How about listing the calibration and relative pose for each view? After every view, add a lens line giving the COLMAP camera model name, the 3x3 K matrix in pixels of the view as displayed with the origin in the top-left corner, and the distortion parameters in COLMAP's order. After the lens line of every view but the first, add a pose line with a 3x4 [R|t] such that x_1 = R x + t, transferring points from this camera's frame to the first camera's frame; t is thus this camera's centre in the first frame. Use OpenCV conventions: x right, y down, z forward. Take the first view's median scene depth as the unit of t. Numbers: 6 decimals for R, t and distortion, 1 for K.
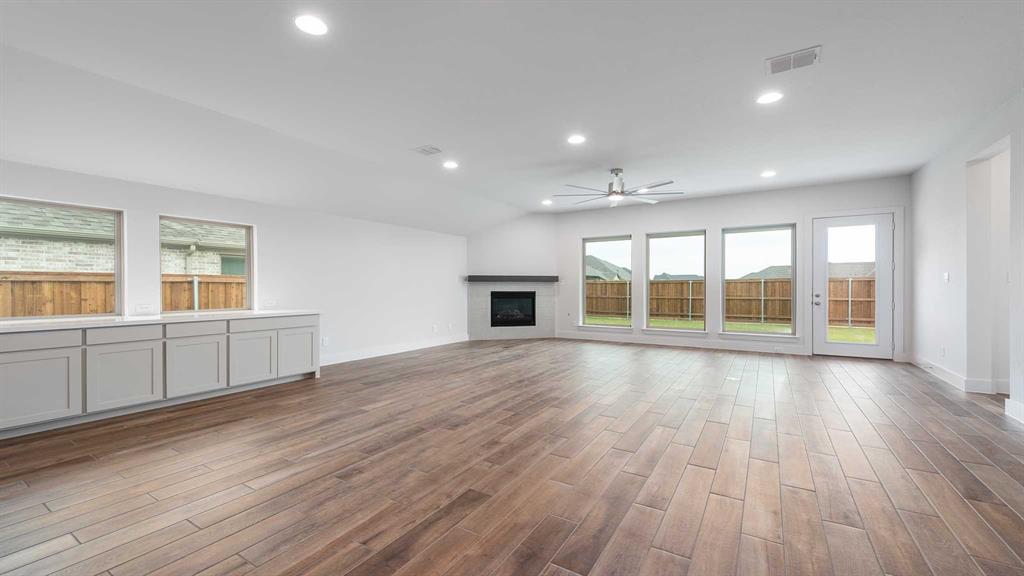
lens RADIAL K [[410.2, 0, 512.0], [0, 410.2, 288.0], [0, 0, 1]] dist [0.019218, 0.000010]
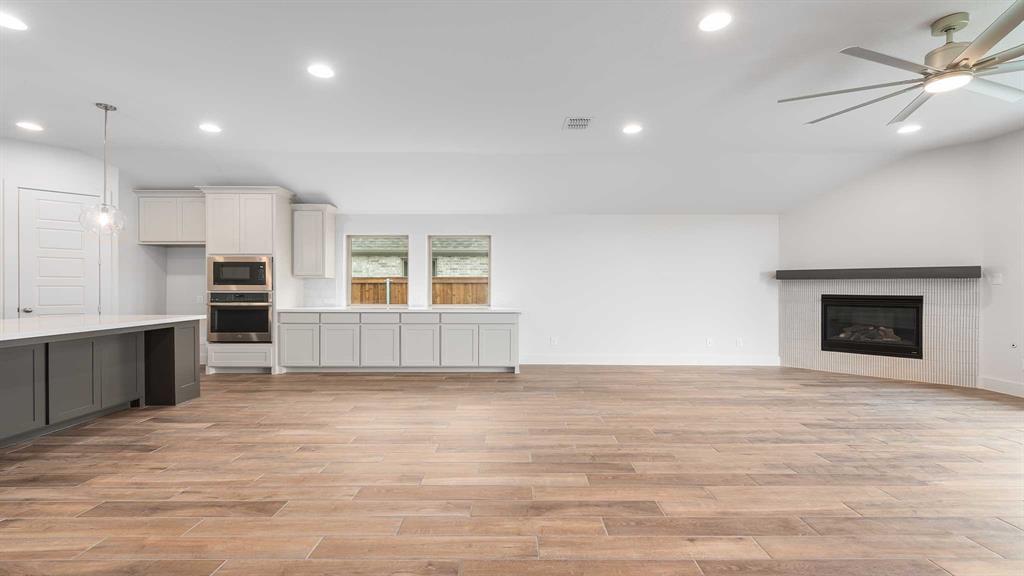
lens RADIAL K [[433.3, 0, 515.8], [0, 433.3, 288.6], [0, 0, 1]] dist [0.004601, -0.000407]
pose [[0.531325, 0.005573, -0.847150, 0.433299], [-0.005158, 0.999981, 0.003344, -0.001731], [0.847153, 0.002593, 0.531343, 0.390999]]
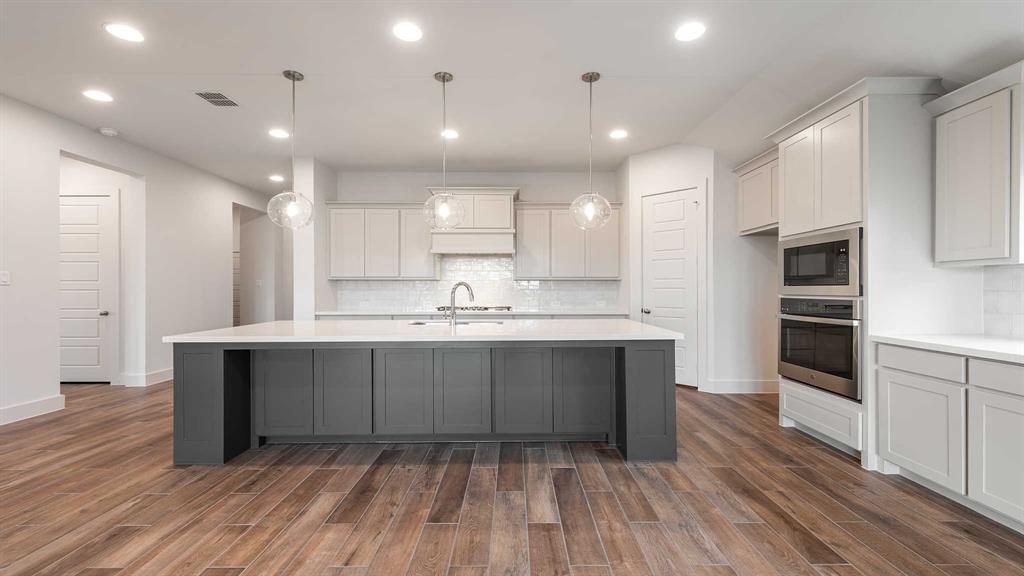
lens RADIAL K [[433.3, 0, 515.8], [0, 433.3, 288.6], [0, 0, 1]] dist [0.004601, -0.000407]
pose [[-0.845255, 0.000984, -0.534361, -0.138046], [-0.001551, 0.999990, 0.004294, -0.001230], [0.534360, 0.004458, -0.845245, 0.660797]]
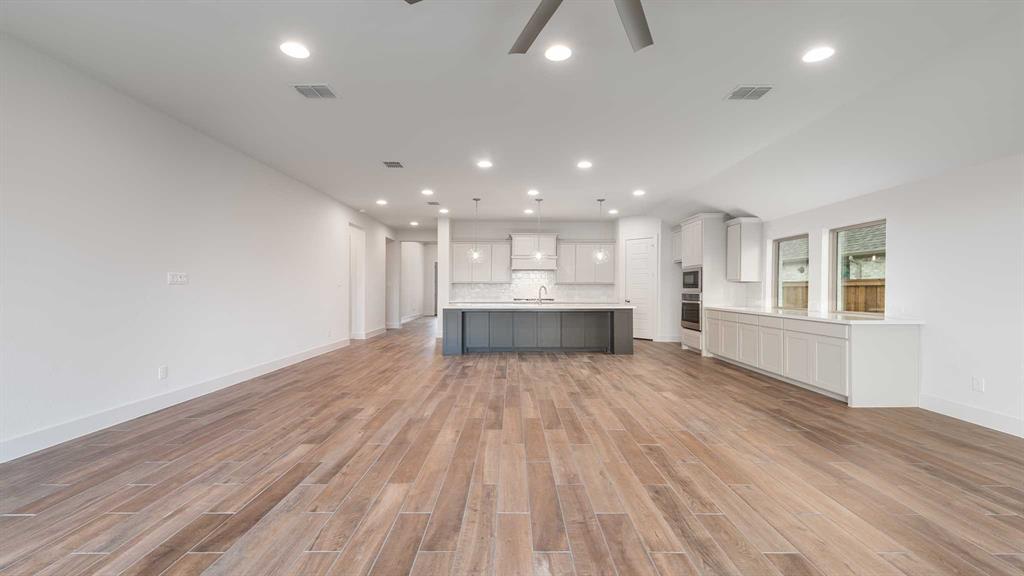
lens RADIAL K [[433.3, 0, 515.8], [0, 433.3, 288.6], [0, 0, 1]] dist [0.004601, -0.000407]
pose [[-0.844452, -0.003020, -0.535623, 0.475400], [-0.006572, 0.999967, 0.004723, -0.005771], [0.535592, 0.007508, -0.844444, 1.287047]]
